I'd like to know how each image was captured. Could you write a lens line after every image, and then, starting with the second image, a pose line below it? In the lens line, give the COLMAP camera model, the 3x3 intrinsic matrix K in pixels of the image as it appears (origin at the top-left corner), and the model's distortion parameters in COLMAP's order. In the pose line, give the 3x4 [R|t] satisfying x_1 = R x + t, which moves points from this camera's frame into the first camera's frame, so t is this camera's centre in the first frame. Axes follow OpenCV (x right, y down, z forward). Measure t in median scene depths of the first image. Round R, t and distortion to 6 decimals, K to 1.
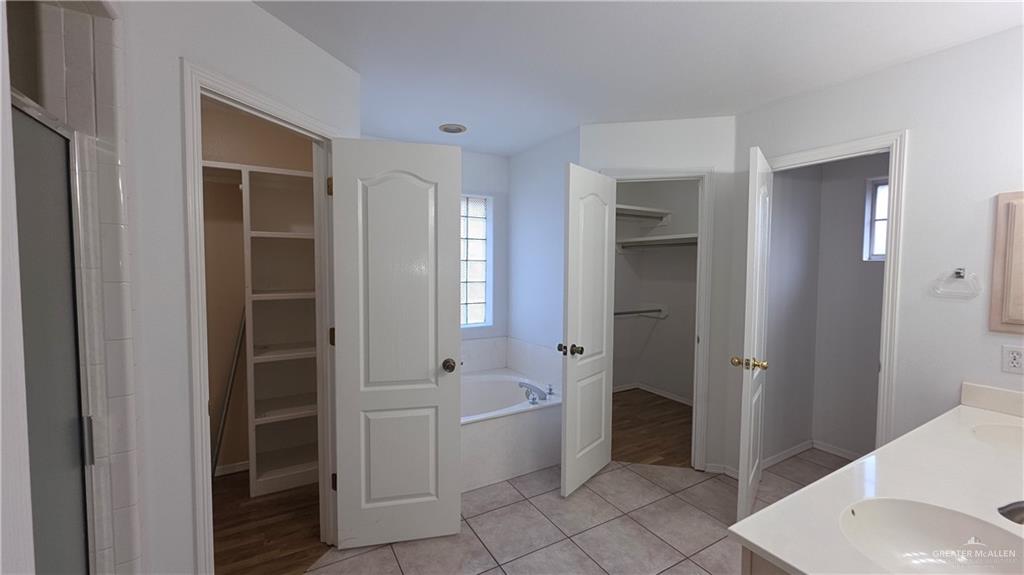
lens RADIAL K [[407.6, 0, 512.0], [0, 407.6, 287.5], [0, 0, 1]] dist [-0.000063, -0.000136]
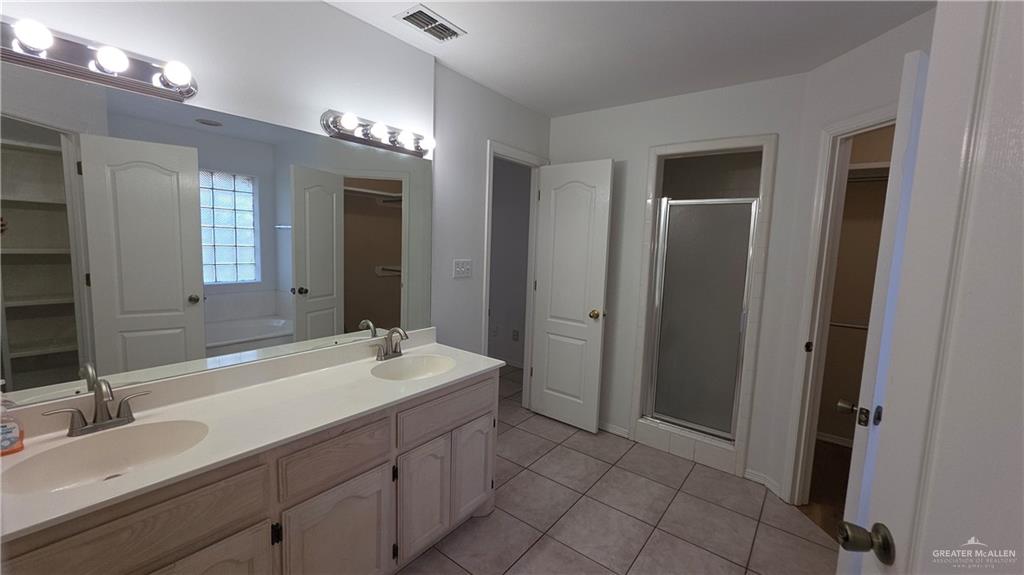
lens RADIAL K [[407.6, 0, 512.0], [0, 407.6, 287.5], [0, 0, 1]] dist [-0.000063, -0.000136]
pose [[0.929613, -0.011573, 0.368355, 0.321567], [-0.011764, 0.998065, 0.061048, 0.040380], [-0.368349, -0.061085, 0.927679, -0.675903]]
